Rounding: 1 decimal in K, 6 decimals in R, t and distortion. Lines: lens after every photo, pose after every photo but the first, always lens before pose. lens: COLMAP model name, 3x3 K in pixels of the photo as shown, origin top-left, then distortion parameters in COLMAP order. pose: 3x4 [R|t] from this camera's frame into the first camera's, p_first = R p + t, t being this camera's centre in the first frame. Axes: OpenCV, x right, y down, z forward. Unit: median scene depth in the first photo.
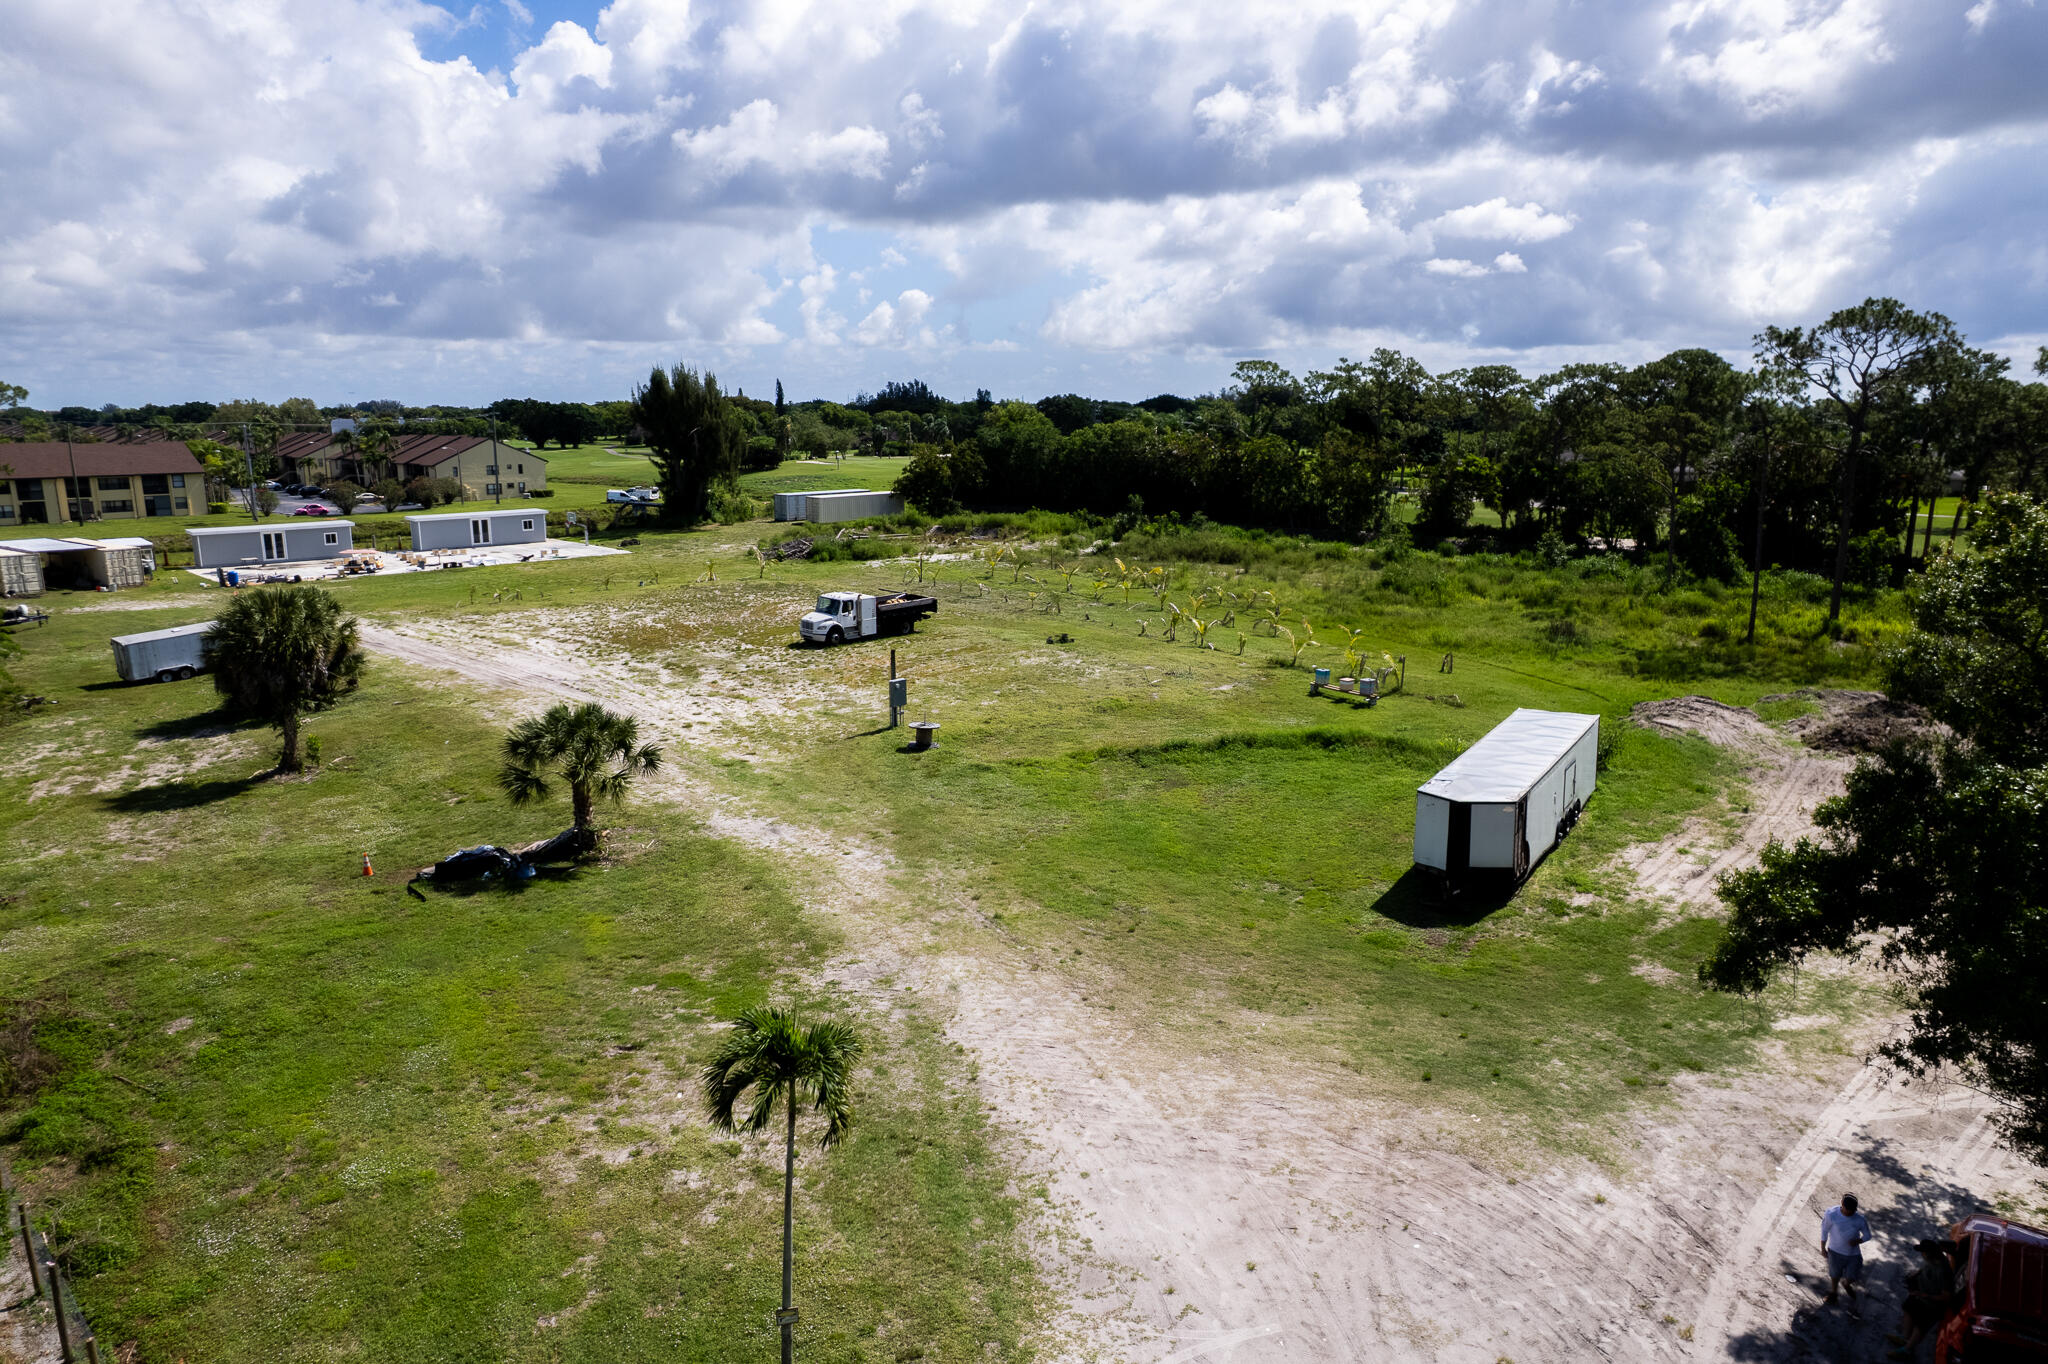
lens RADIAL K [[1313.8, 0, 1024.4], [0, 1313.8, 688.7], [0, 0, 1]] dist [-0.077472, 0.068900]
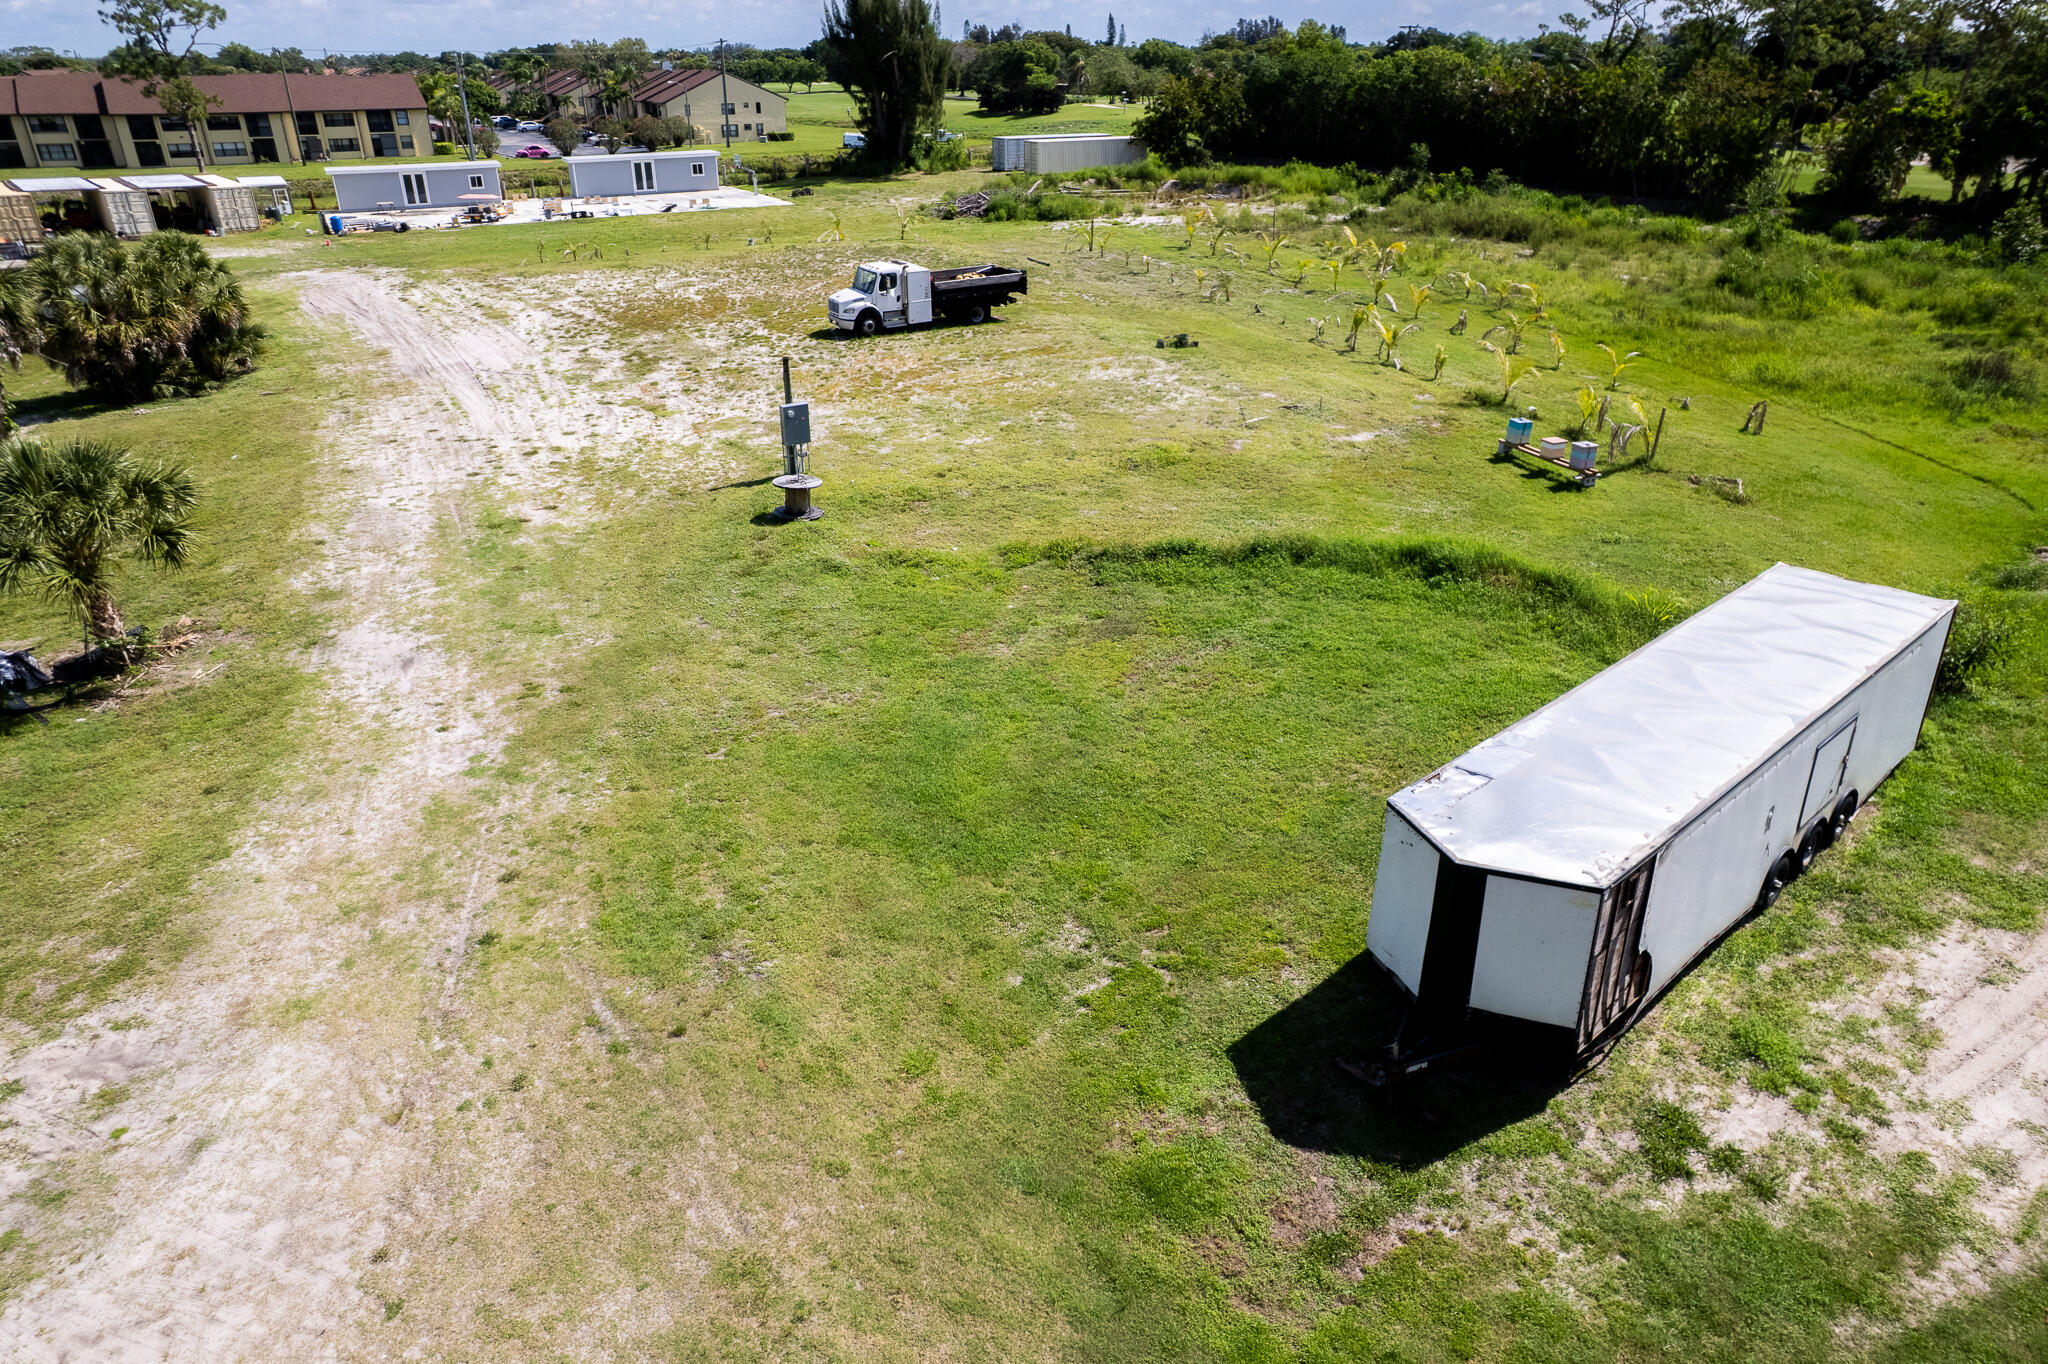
lens RADIAL K [[1313.8, 0, 1023.8], [0, 1313.8, 690.1], [0, 0, 1]] dist [-0.077472, 0.068900]
pose [[0.965322, 0.112354, -0.235648, 0.136130], [-0.051778, 0.967117, 0.249004, -0.027242], [0.255876, -0.228168, 0.939397, 0.278139]]
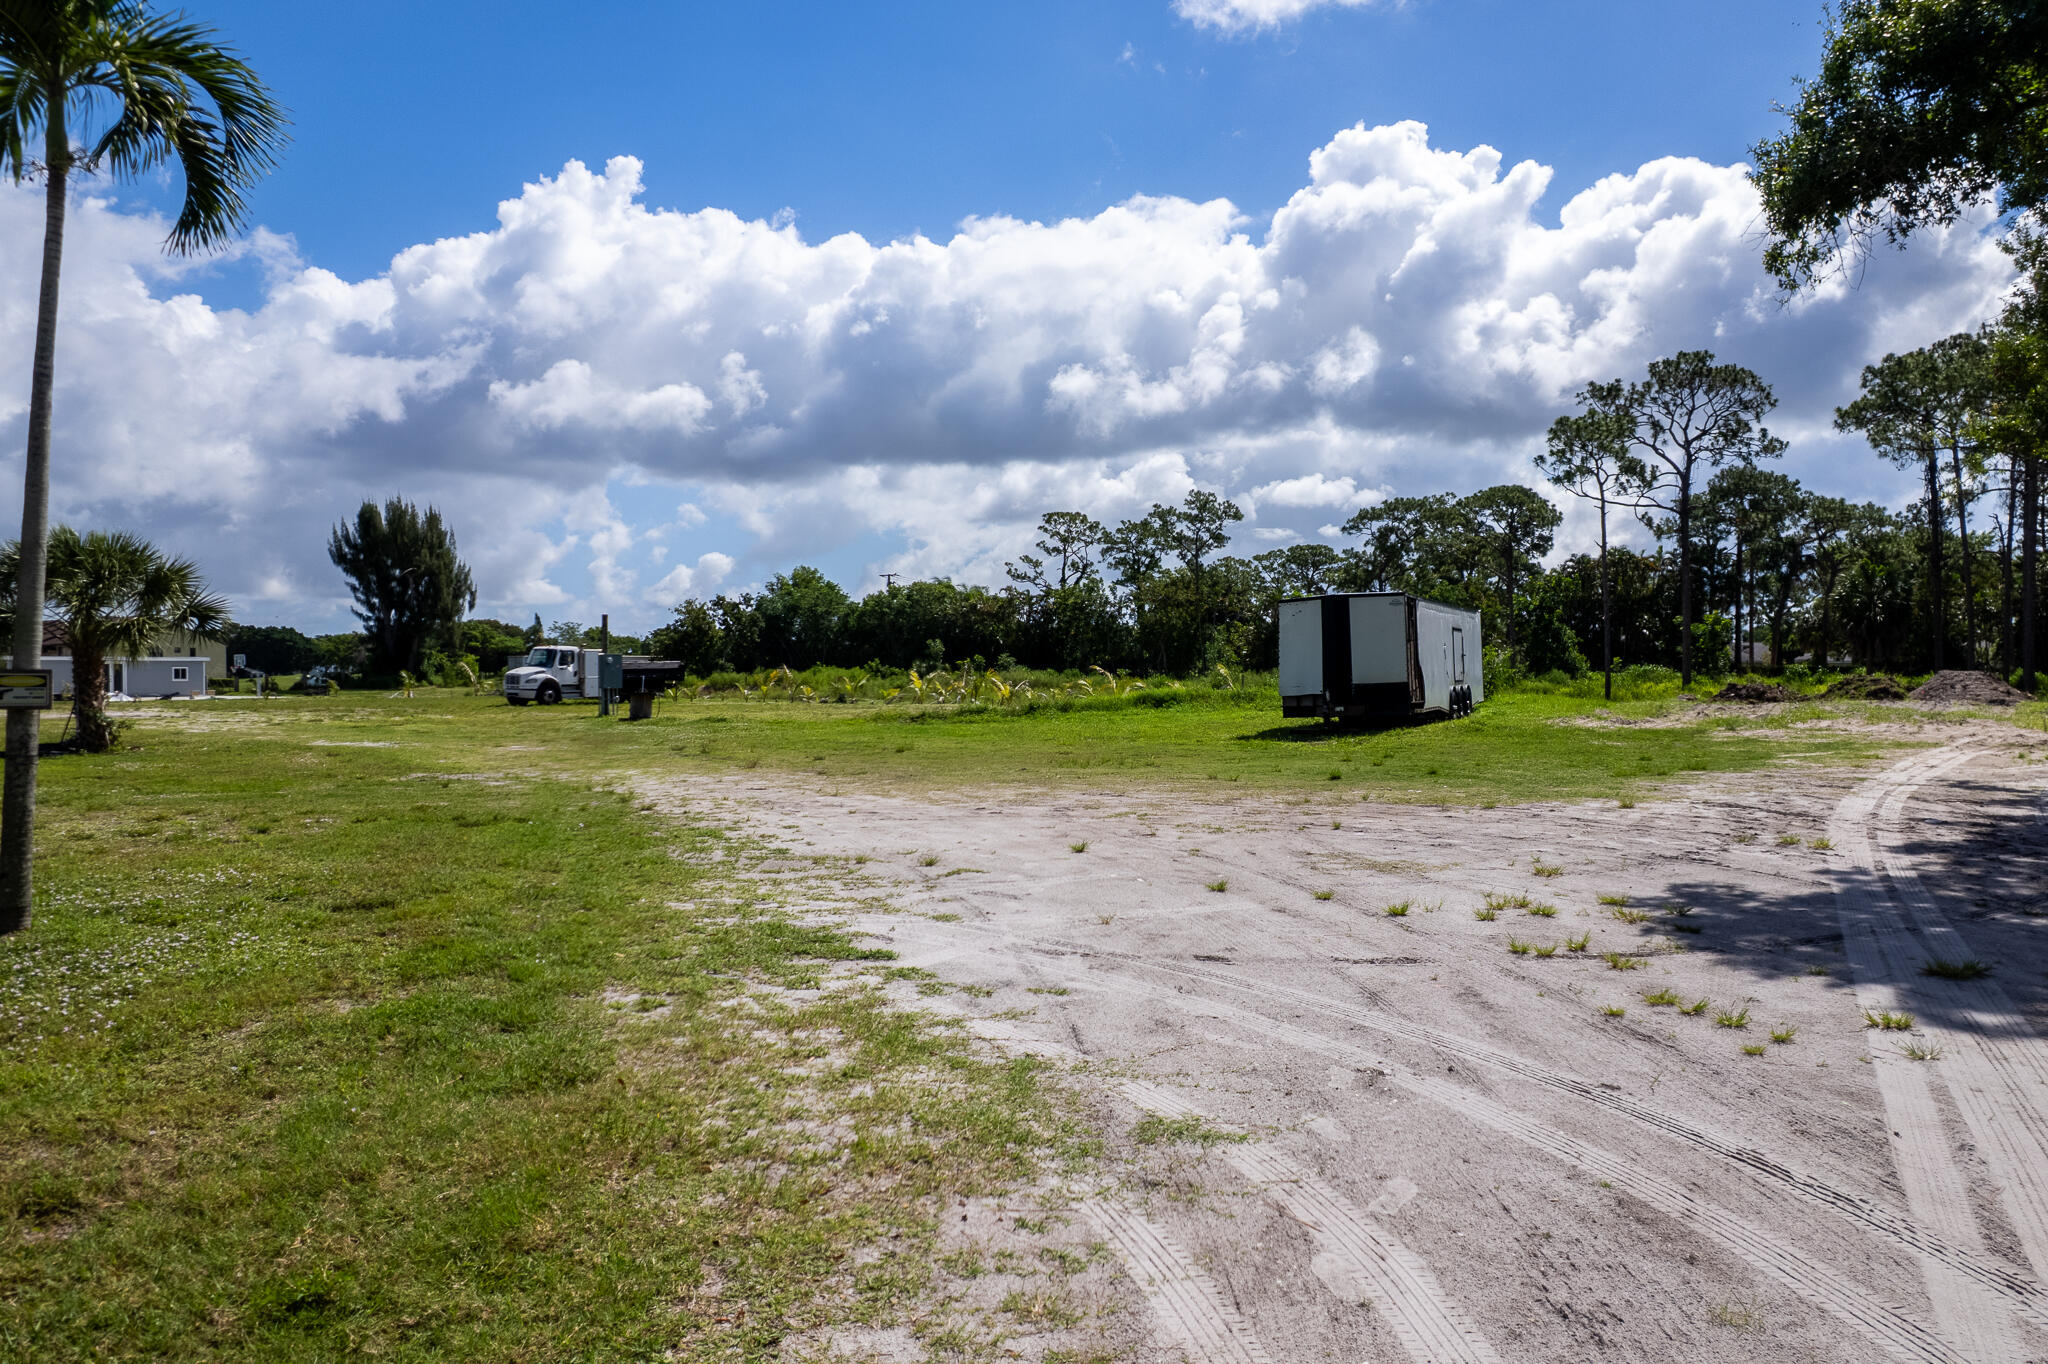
lens RADIAL K [[1416.4, 0, 1106.6], [0, 1416.4, 694.8], [0, 0, 1]] dist [-0.046623, 0.005853]
pose [[0.980429, -0.005261, 0.196802, 0.019357], [0.043559, 0.980665, -0.190786, 0.137109], [-0.191994, 0.195624, 0.961701, 0.113188]]
